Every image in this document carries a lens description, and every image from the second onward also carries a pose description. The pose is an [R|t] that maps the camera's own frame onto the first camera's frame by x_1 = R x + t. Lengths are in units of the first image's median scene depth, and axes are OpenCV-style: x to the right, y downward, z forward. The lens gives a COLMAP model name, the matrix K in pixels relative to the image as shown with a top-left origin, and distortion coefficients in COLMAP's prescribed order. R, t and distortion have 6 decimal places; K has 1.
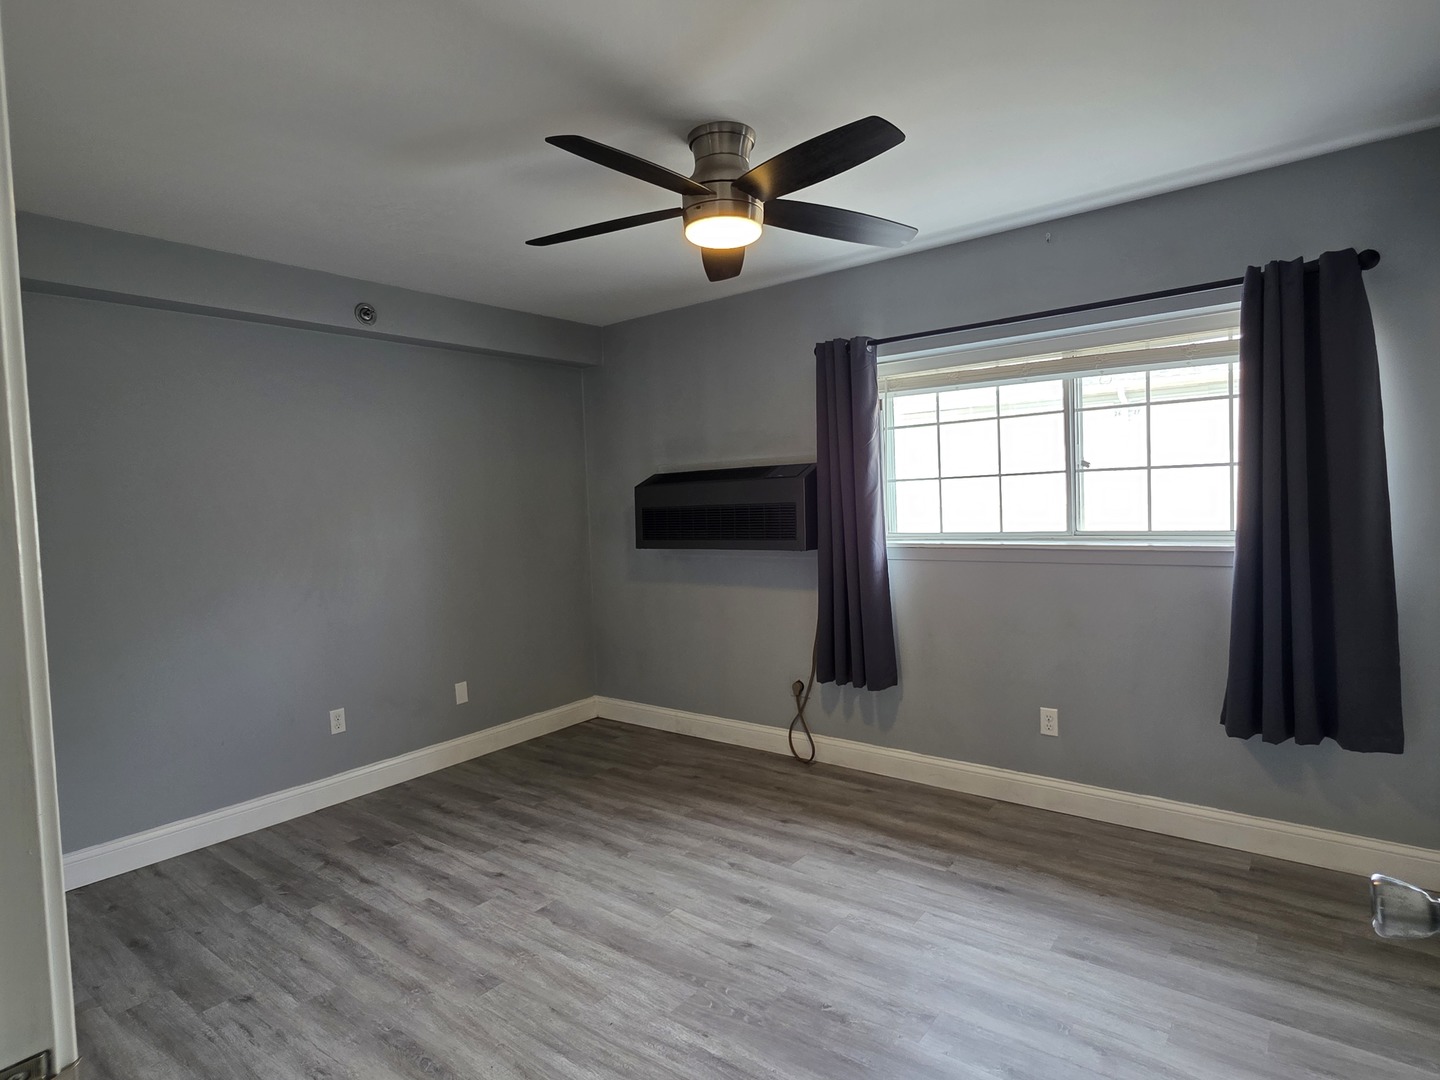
lens RADIAL K [[782.3, 0, 706.1], [0, 782.3, 542.4], [0, 0, 1]] dist [0.001205, -0.001645]
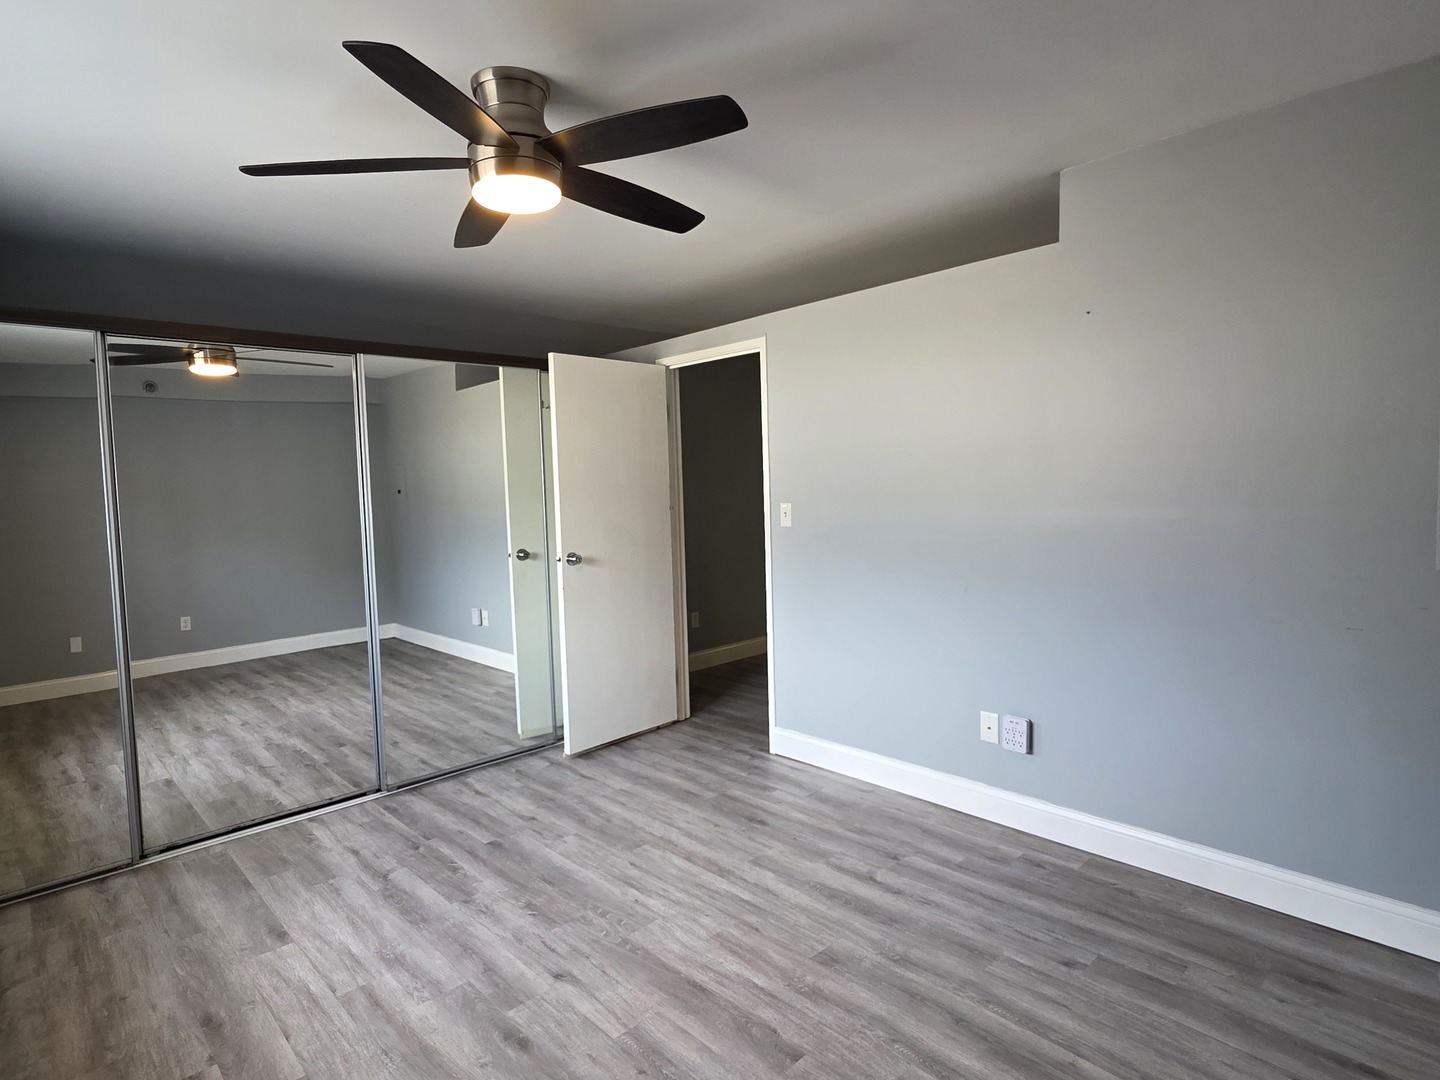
lens RADIAL K [[782.3, 0, 704.4], [0, 782.3, 540.1], [0, 0, 1]] dist [0.001205, -0.001645]
pose [[-0.986146, 0.056315, 0.156028, -0.253970], [0.076381, 0.989118, 0.125748, -0.088765], [-0.147248, 0.135923, -0.979716, 1.579842]]
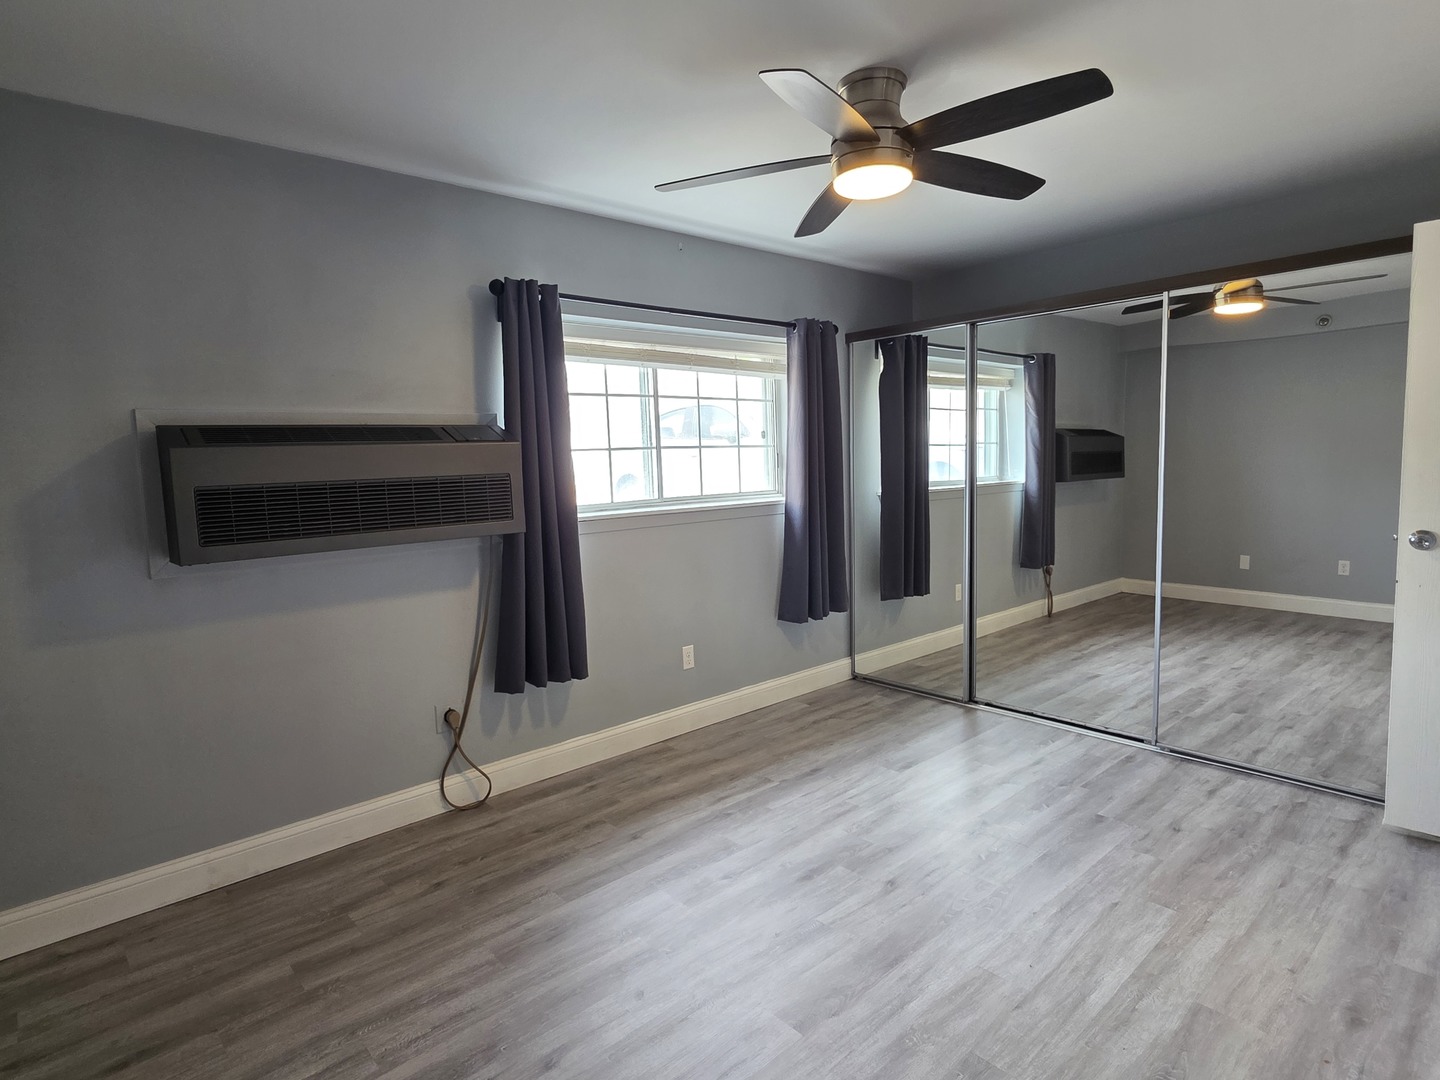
lens RADIAL K [[782.3, 0, 716.0], [0, 782.3, 535.4], [0, 0, 1]] dist [0.001205, -0.001645]
pose [[0.174456, -0.065142, 0.982508, -0.852065], [0.083209, 0.995215, 0.051210, -0.015083], [-0.981143, 0.072820, 0.179041, 0.877432]]
